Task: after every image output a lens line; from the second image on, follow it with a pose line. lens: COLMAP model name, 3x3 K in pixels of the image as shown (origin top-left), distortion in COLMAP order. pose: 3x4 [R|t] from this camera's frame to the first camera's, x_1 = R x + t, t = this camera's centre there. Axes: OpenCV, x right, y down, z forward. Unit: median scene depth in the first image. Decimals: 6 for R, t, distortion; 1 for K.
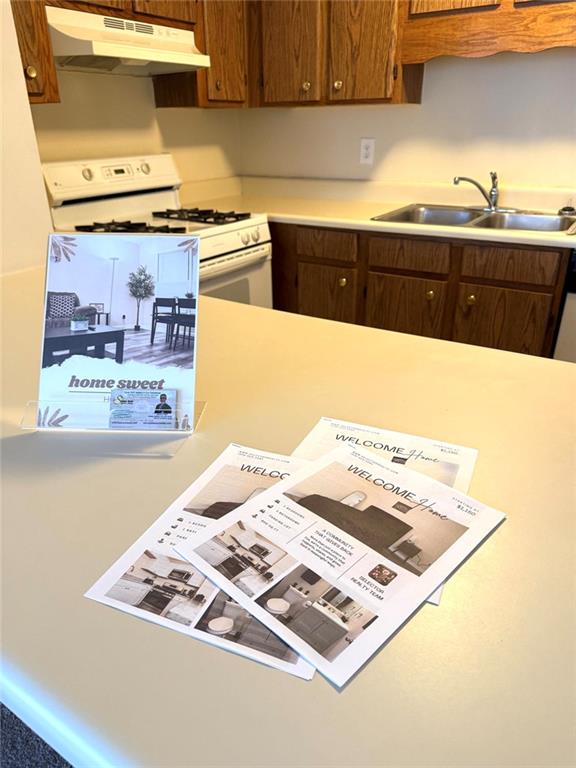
lens RADIAL K [[531.7, 0, 291.4], [0, 531.7, 382.2], [0, 0, 1]] dist [0.093689, -0.142429]
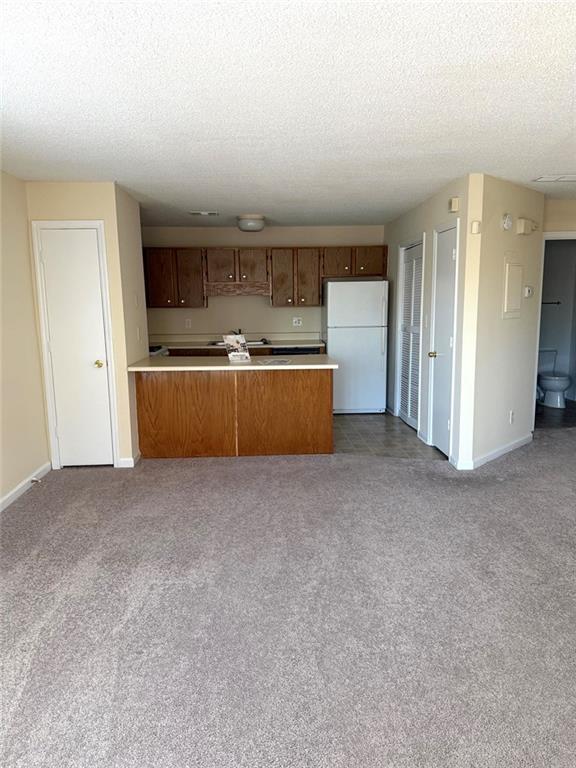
lens RADIAL K [[531.7, 0, 291.4], [0, 531.7, 382.2], [0, 0, 1]] dist [0.093689, -0.142429]
pose [[0.807277, -0.091861, 0.582980, -1.184821], [0.256177, 0.944441, -0.205923, 0.592879], [-0.531674, 0.315583, 0.785958, -1.427269]]
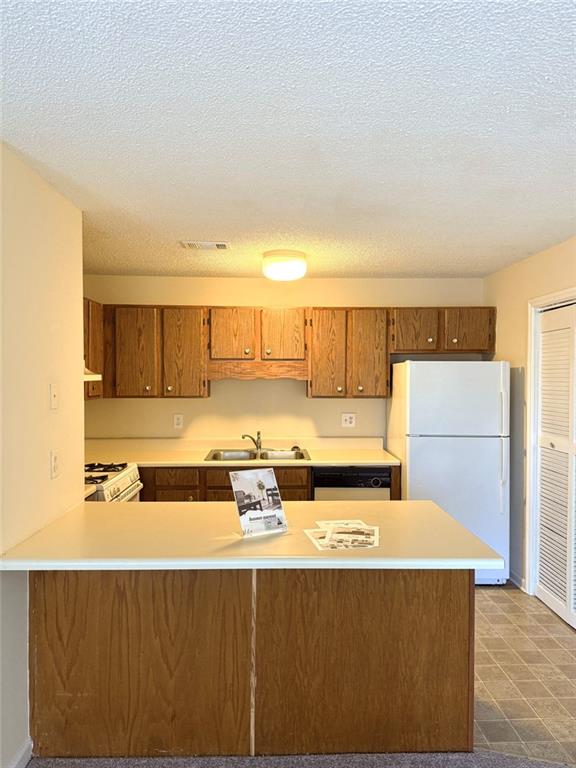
lens RADIAL K [[531.7, 0, 291.4], [0, 531.7, 382.2], [0, 0, 1]] dist [0.093689, -0.142429]
pose [[0.819505, 0.003551, 0.573060, -0.622866], [0.234944, 0.909998, -0.341620, 0.121437], [-0.522697, 0.414596, 0.744914, -0.535956]]
